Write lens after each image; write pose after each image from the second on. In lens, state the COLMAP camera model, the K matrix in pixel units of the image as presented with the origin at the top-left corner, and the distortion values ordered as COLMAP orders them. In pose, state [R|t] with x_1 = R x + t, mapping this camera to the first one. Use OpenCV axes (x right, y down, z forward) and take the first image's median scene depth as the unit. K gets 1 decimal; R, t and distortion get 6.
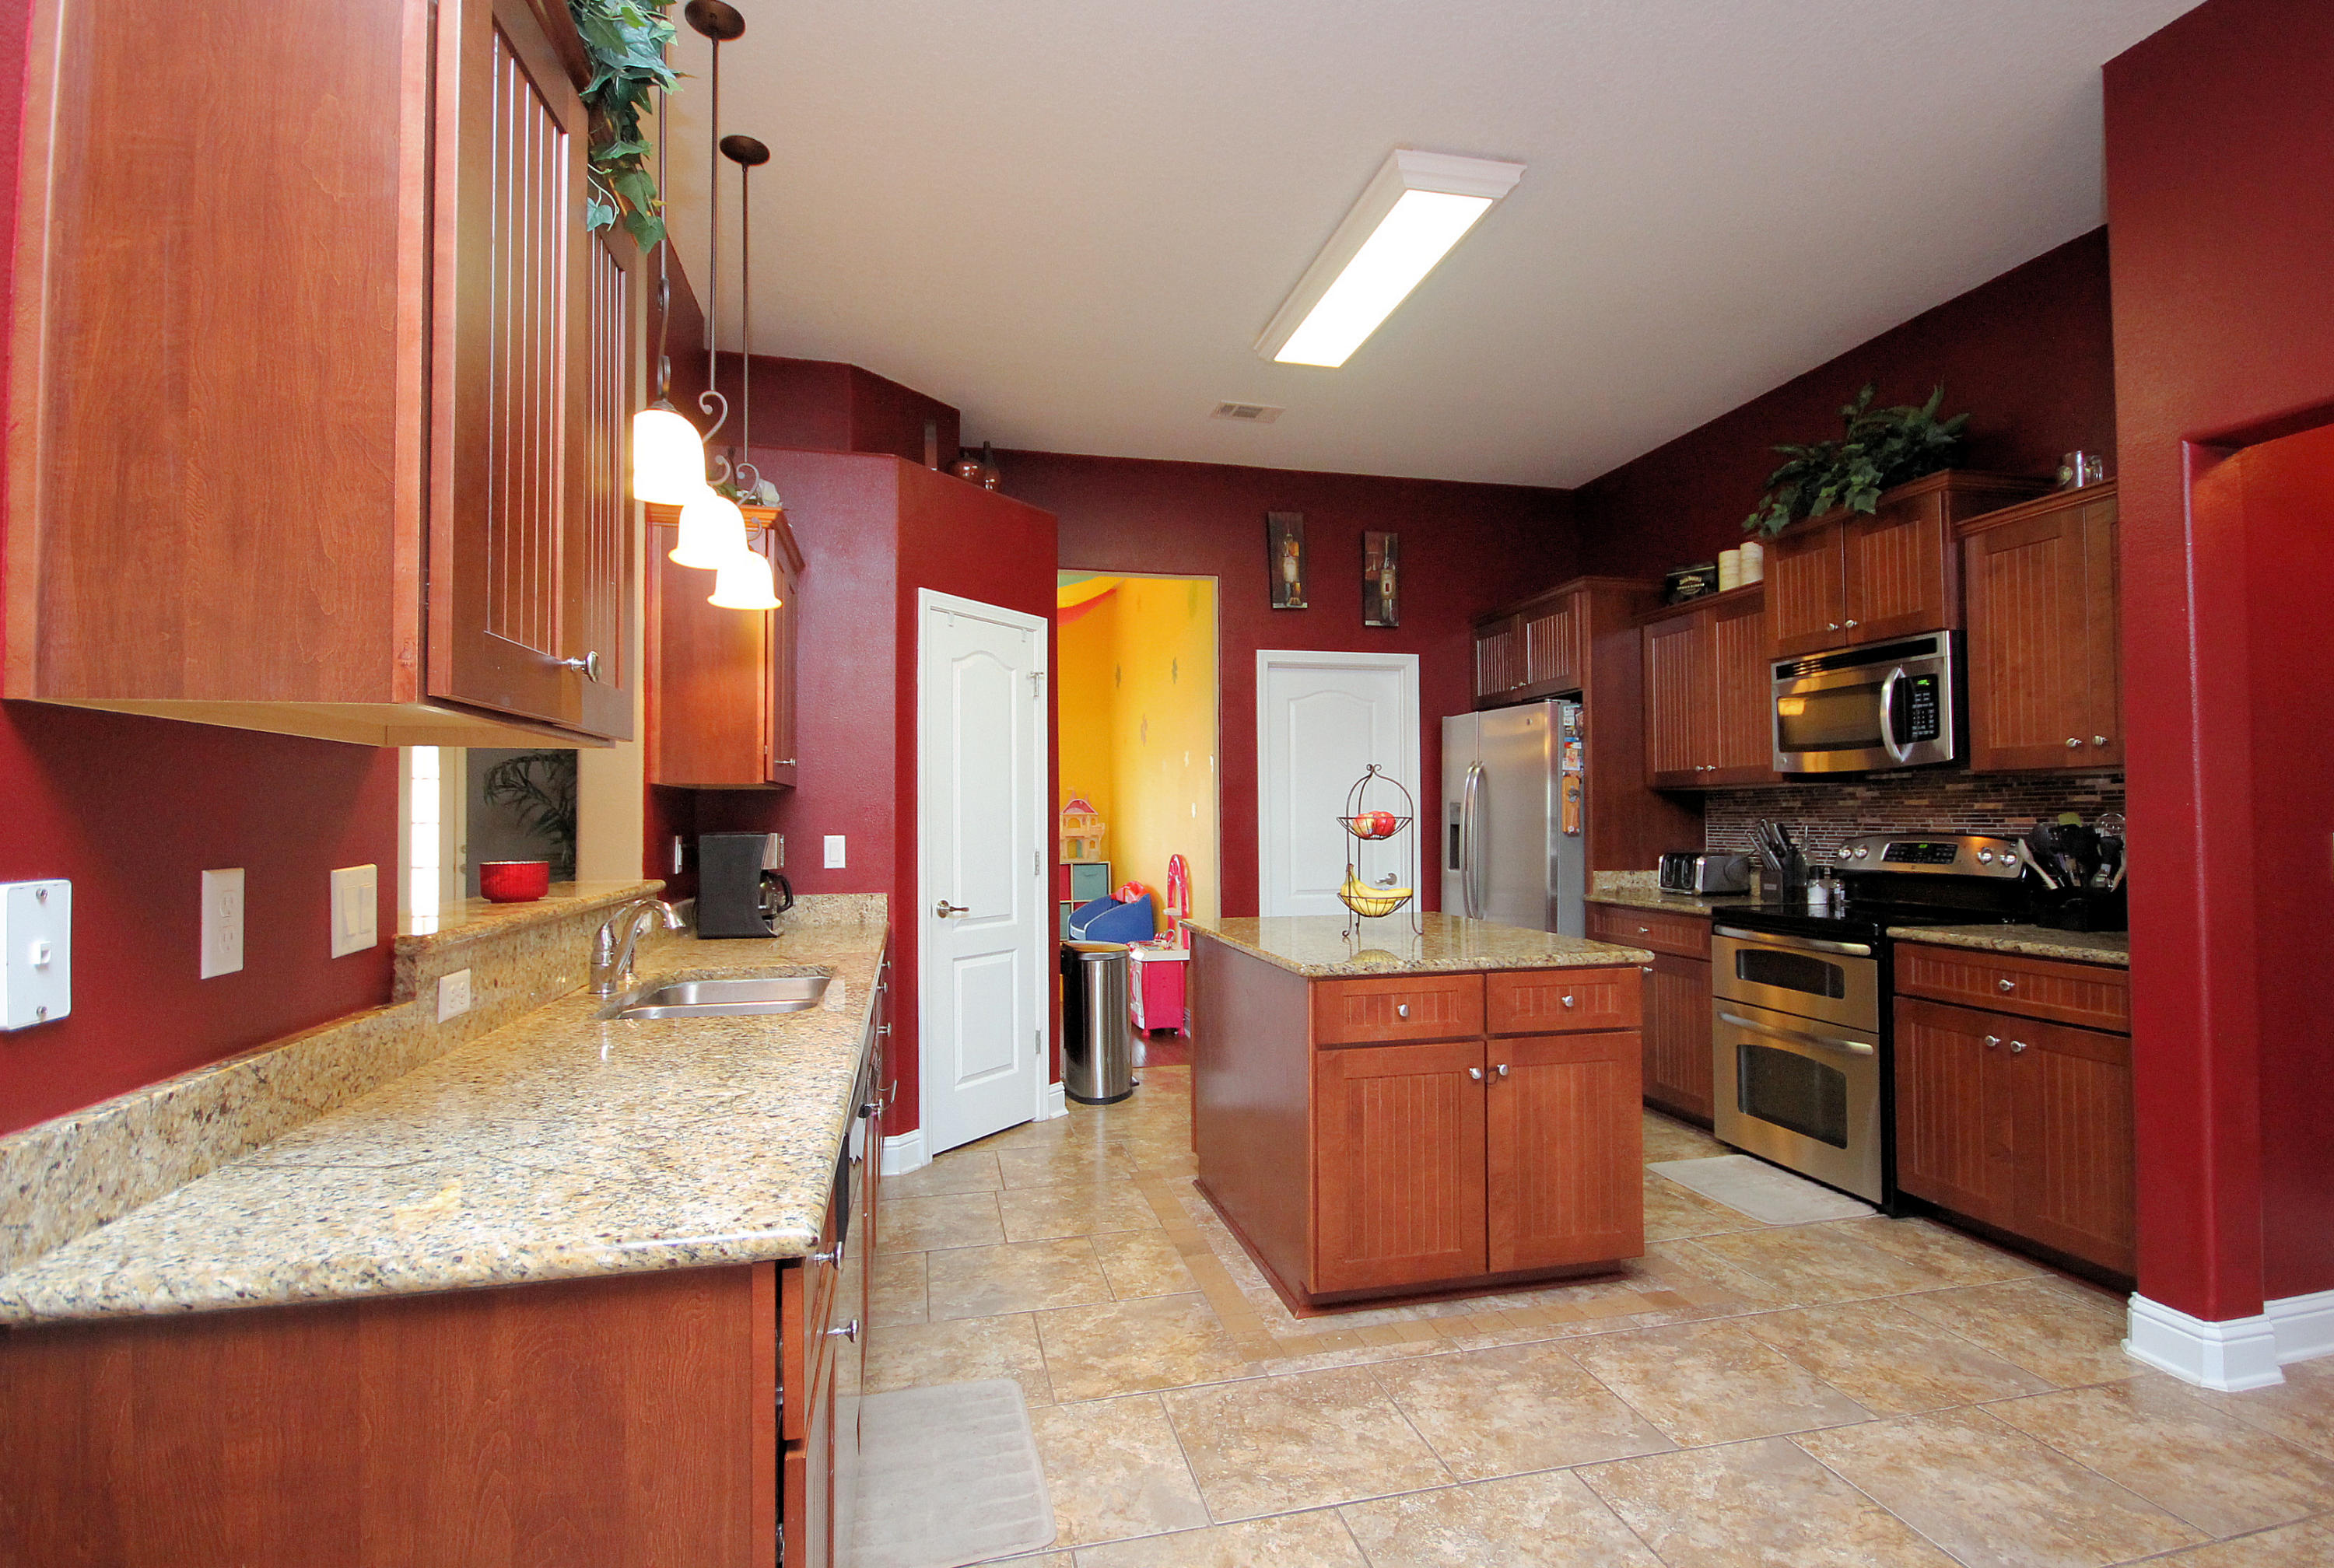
lens RADIAL K [[1133.6, 0, 1181.2], [0, 1133.6, 794.3], [0, 0, 1]] dist [0.004611, -0.005316]
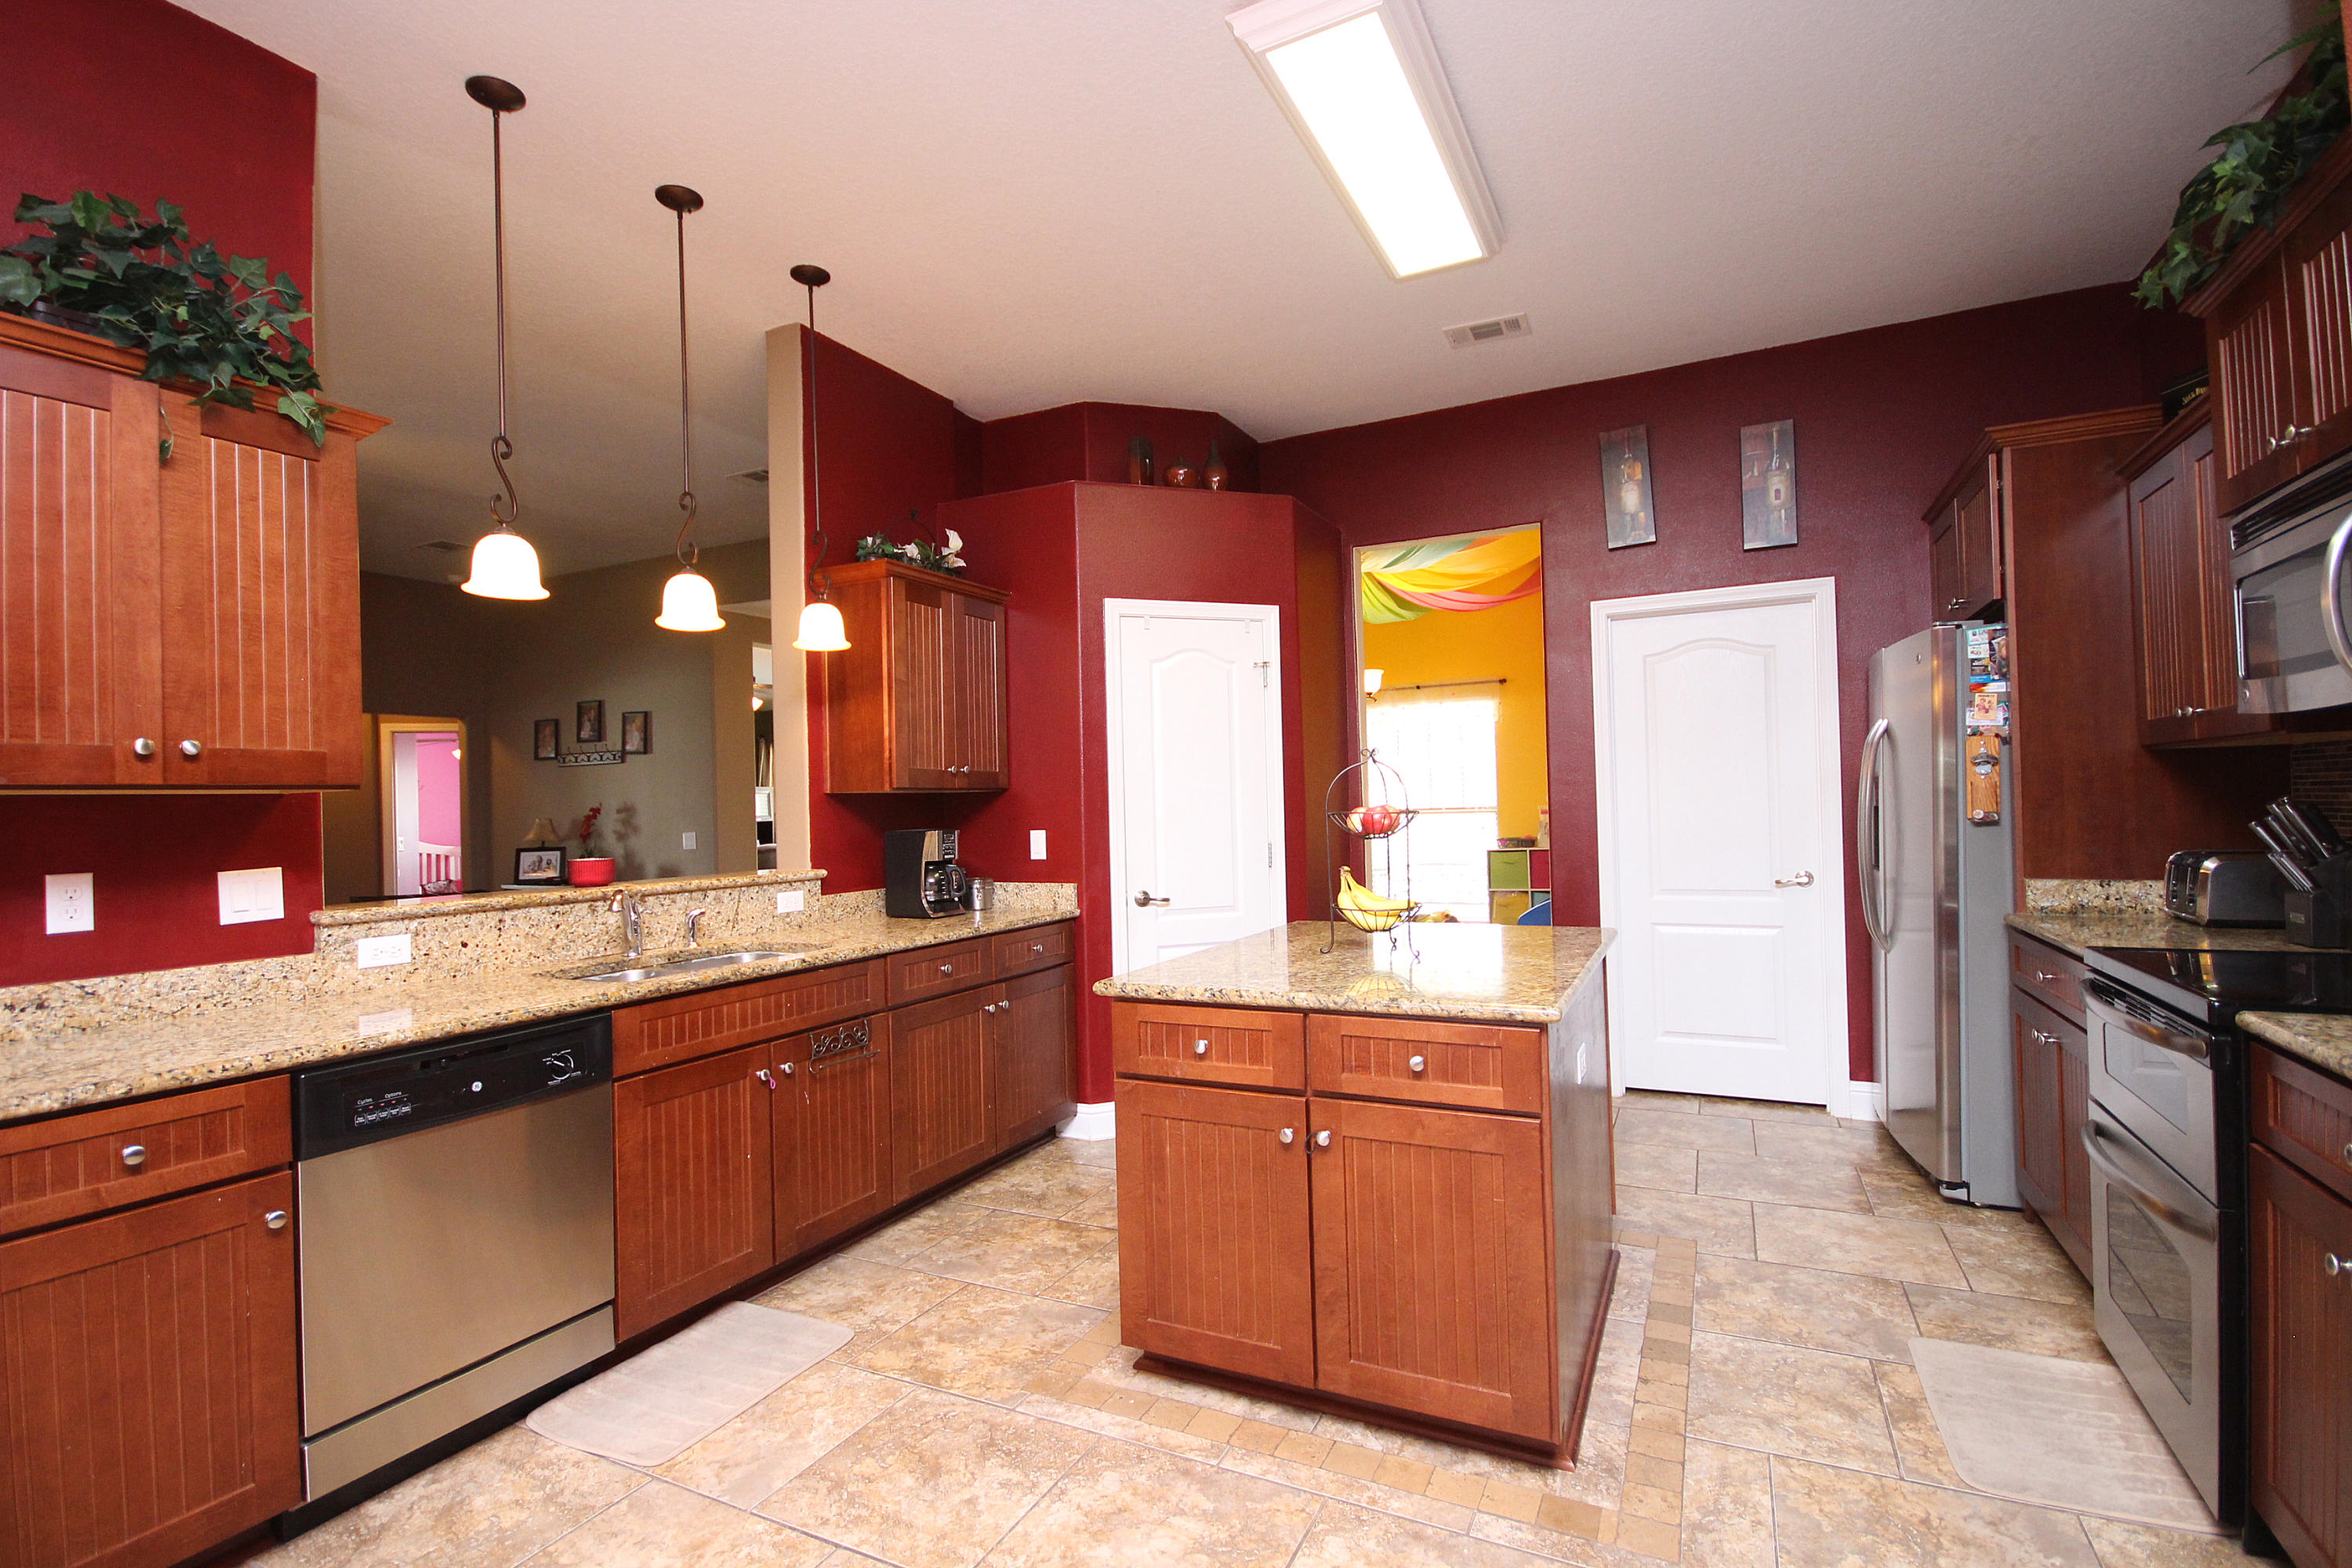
lens RADIAL K [[1095.5, 0, 1182.6], [0, 1095.5, 795.0], [0, 0, 1]] dist [-0.004142, 0.000168]
pose [[0.758744, -0.021433, -0.651036, 0.586725], [0.035217, 0.999346, 0.008144, -0.003360], [0.650436, -0.029107, 0.759003, 0.304607]]
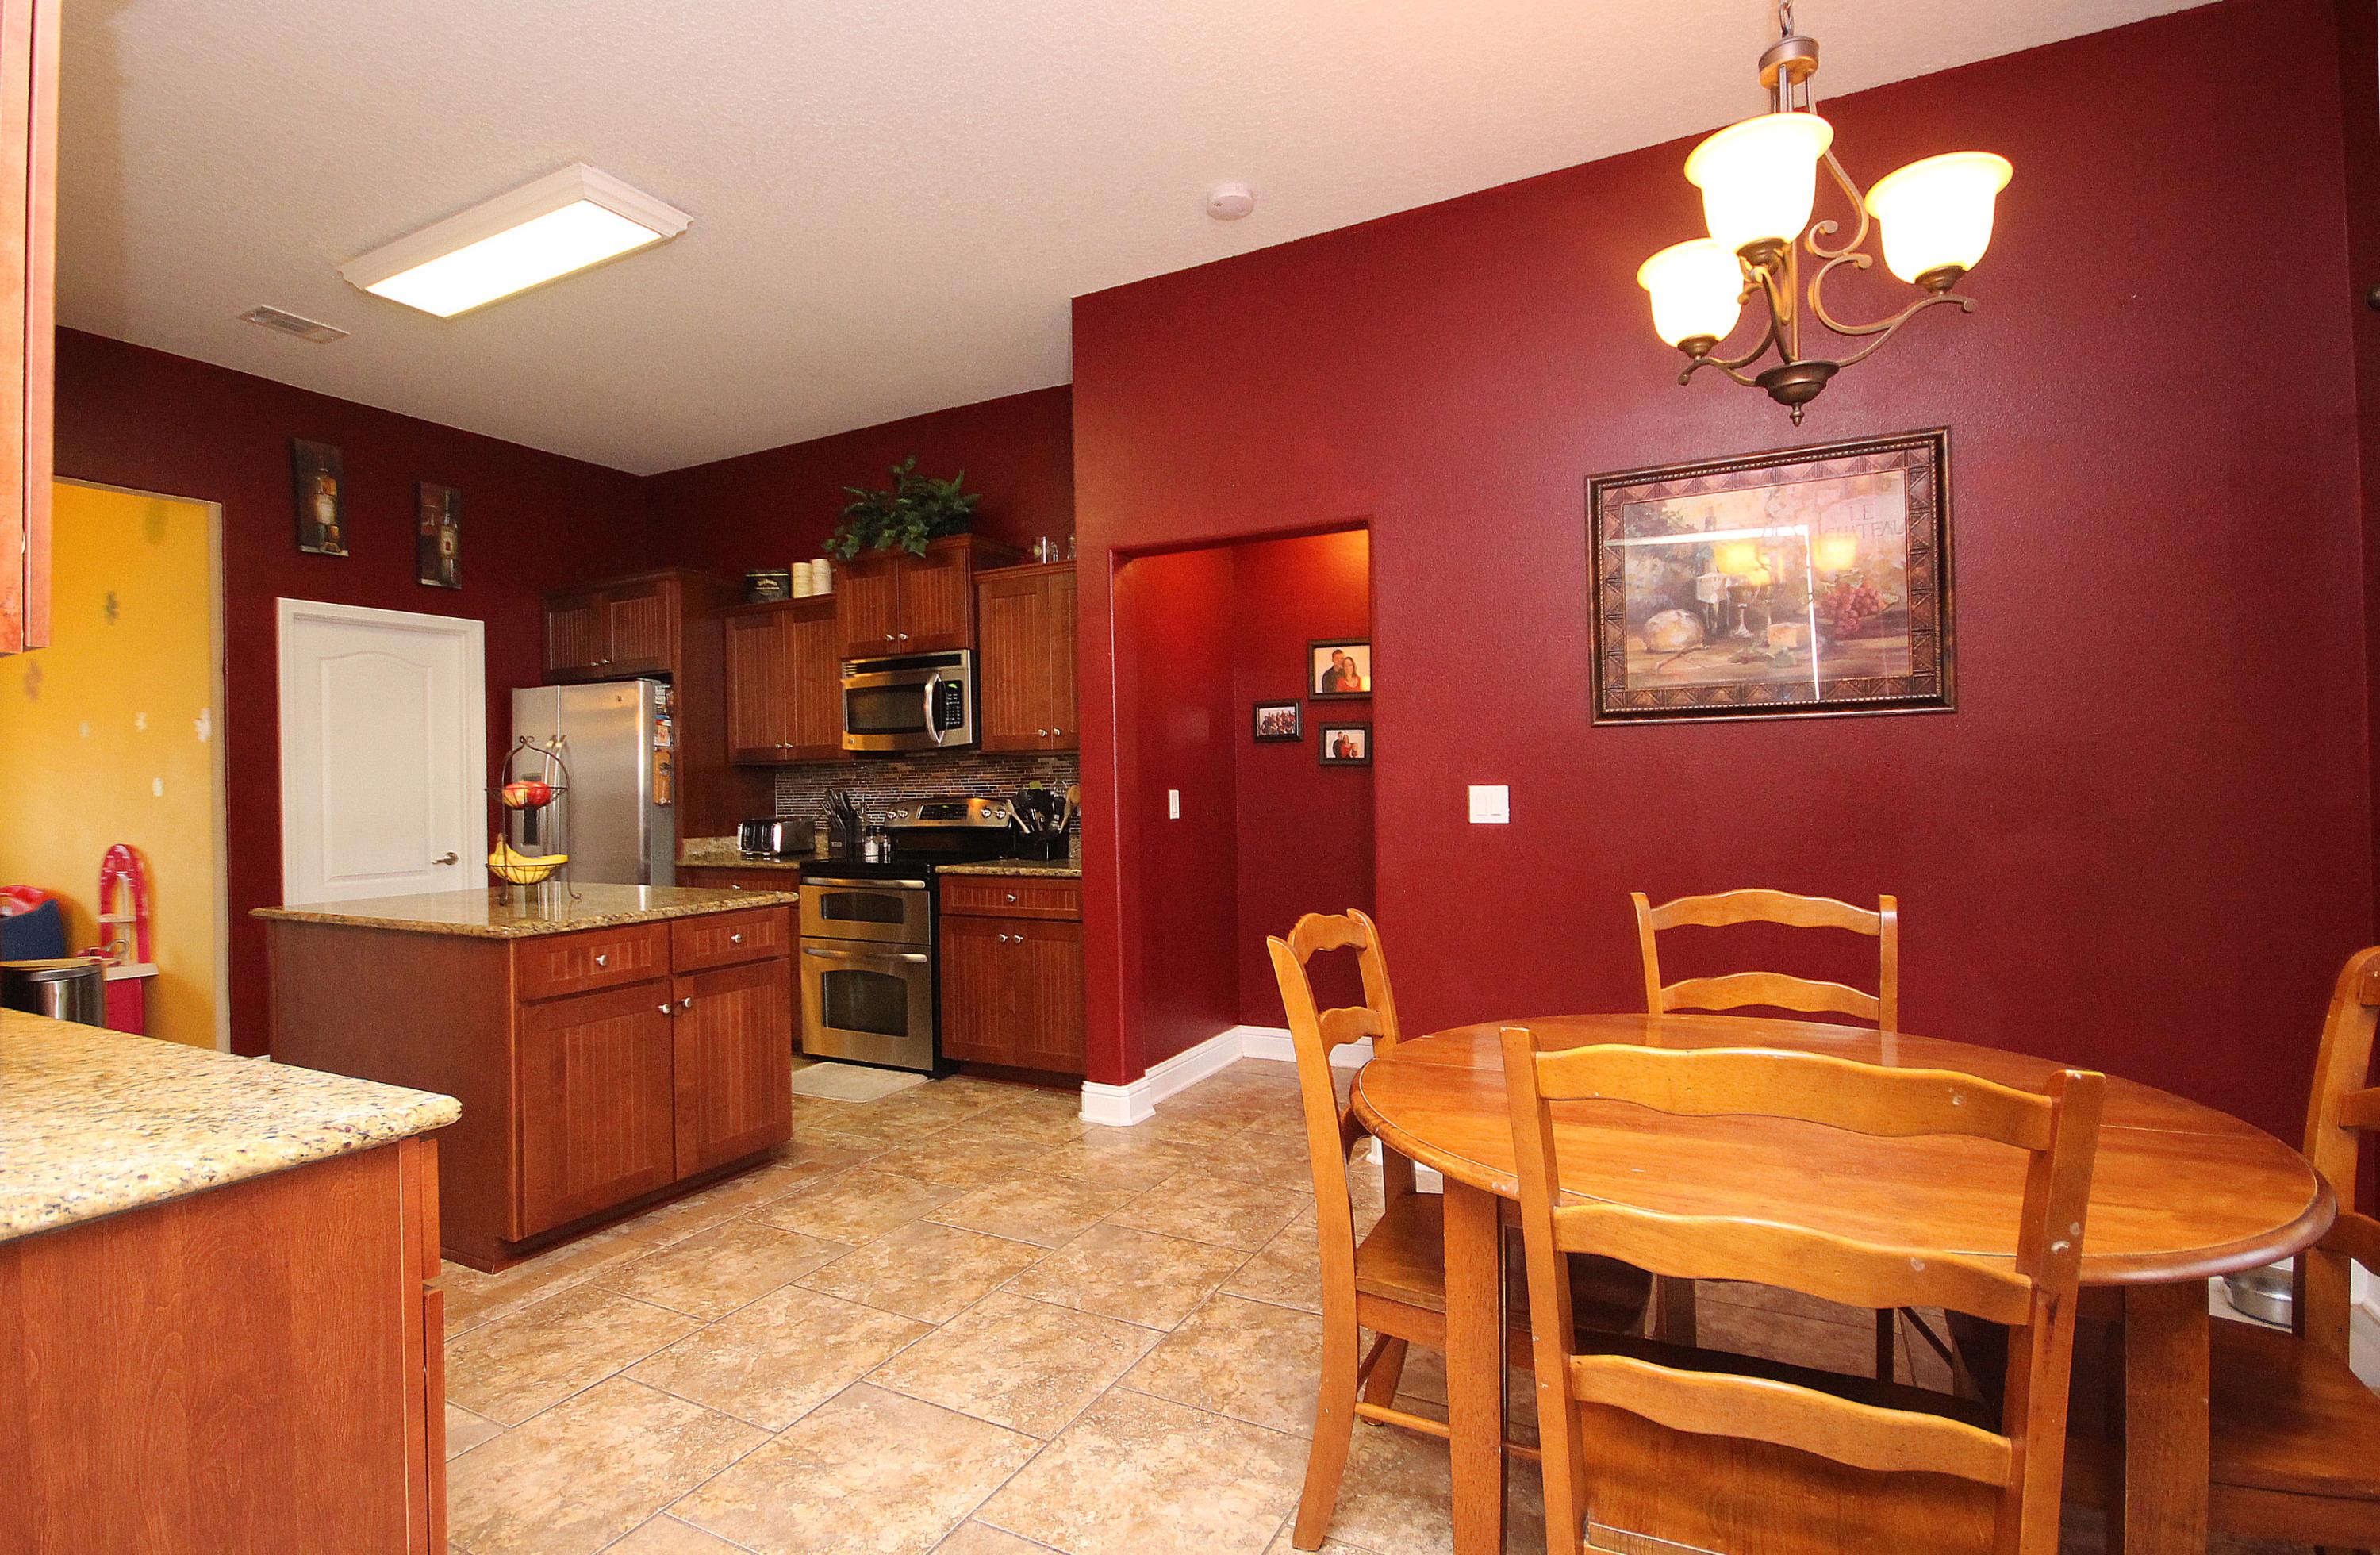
lens RADIAL K [[1153.5, 0, 1170.5], [0, 1153.5, 781.0], [0, 0, 1]] dist [0.005276, -0.002117]
pose [[0.665076, -0.004304, 0.746763, -0.222359], [-0.000656, 0.999980, 0.006348, 0.007094], [-0.746775, -0.004711, 0.665060, -0.126348]]
